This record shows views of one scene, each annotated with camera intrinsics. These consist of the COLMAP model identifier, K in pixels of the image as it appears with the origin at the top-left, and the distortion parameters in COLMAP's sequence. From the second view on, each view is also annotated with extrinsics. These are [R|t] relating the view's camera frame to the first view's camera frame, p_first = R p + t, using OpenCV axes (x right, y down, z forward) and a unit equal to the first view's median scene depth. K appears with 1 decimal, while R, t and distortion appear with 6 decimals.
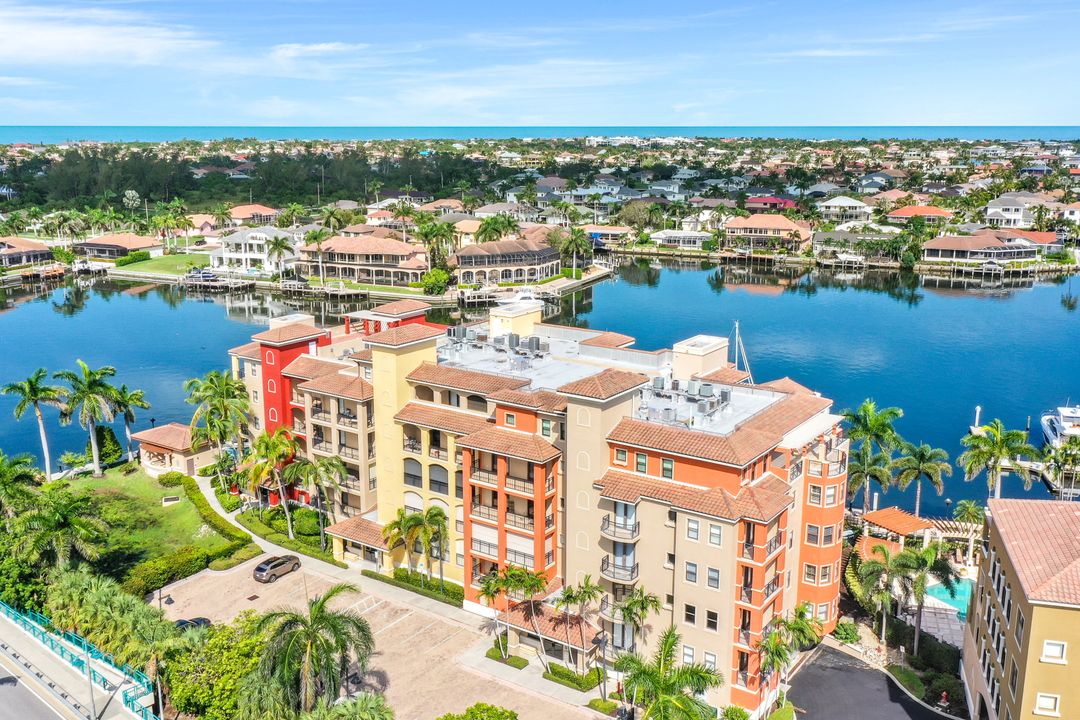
lens RADIAL K [[1008.6, 0, 538.4], [0, 1008.6, 343.7], [0, 0, 1]] dist [-0.003876, 0.009572]
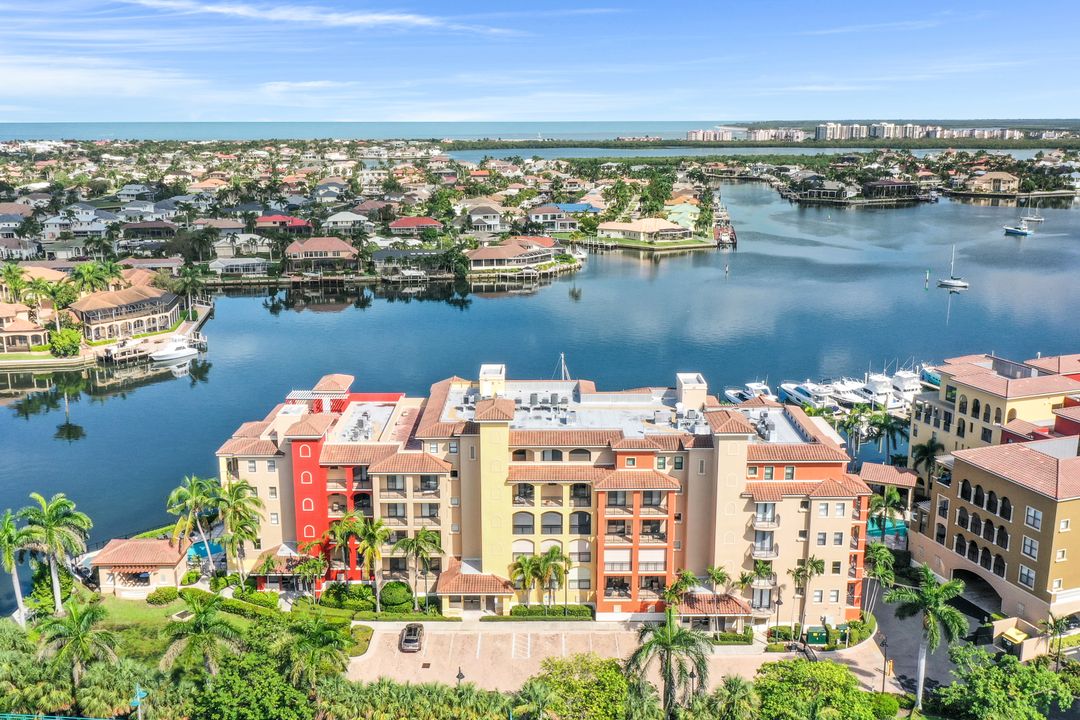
lens RADIAL K [[1008.6, 0, 538.4], [0, 1008.6, 343.7], [0, 0, 1]] dist [-0.003876, 0.009572]
pose [[0.823354, -0.124192, 0.553773, -0.207989], [0.122953, 0.991623, 0.039578, -0.035464], [-0.554050, 0.035501, 0.831726, -0.001110]]
